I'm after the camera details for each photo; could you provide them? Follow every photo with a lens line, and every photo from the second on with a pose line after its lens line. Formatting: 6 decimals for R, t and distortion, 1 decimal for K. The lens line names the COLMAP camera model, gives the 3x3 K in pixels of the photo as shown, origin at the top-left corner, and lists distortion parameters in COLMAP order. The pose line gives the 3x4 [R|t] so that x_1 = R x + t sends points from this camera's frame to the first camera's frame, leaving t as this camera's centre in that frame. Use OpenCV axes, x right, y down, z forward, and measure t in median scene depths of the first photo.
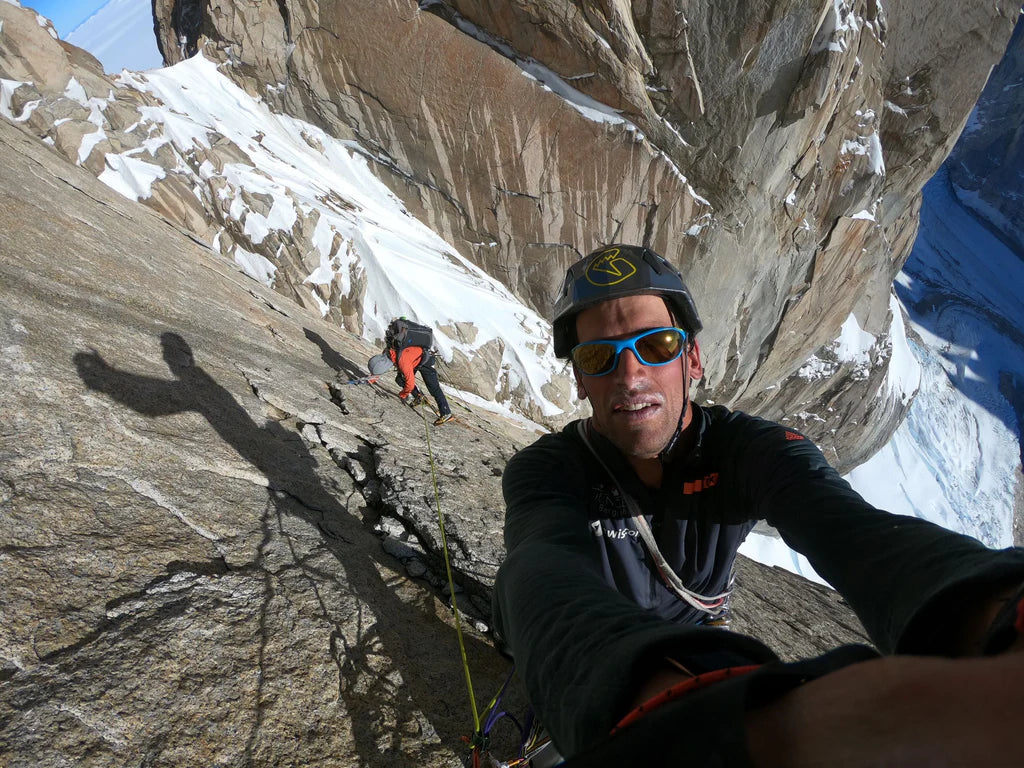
lens RADIAL K [[410.5, 0, 512.0], [0, 410.5, 384.0], [0, 0, 1]] dist [-0.063763, -0.000012]
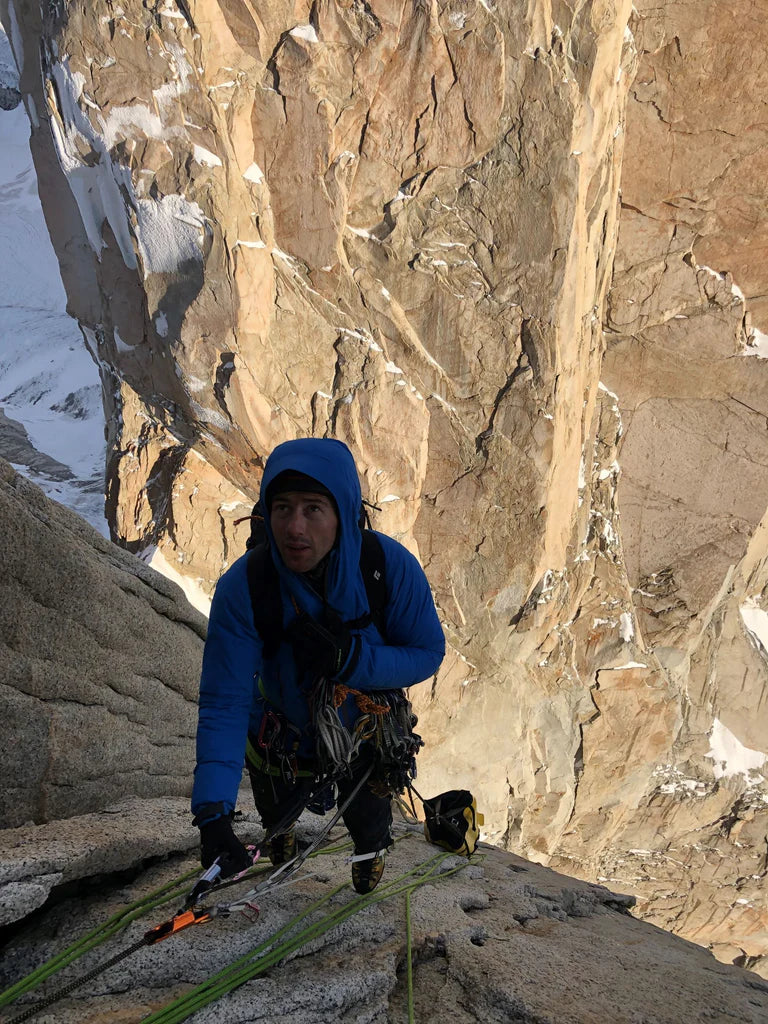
lens RADIAL K [[821.6, 0, 384.0], [0, 821.6, 512.0], [0, 0, 1]] dist [0.040049, -0.007812]
pose [[0.990592, 0.129248, 0.044959, -0.053725], [-0.113696, 0.960175, -0.255218, -0.197780], [-0.076156, 0.247706, 0.965838, -2.093689]]
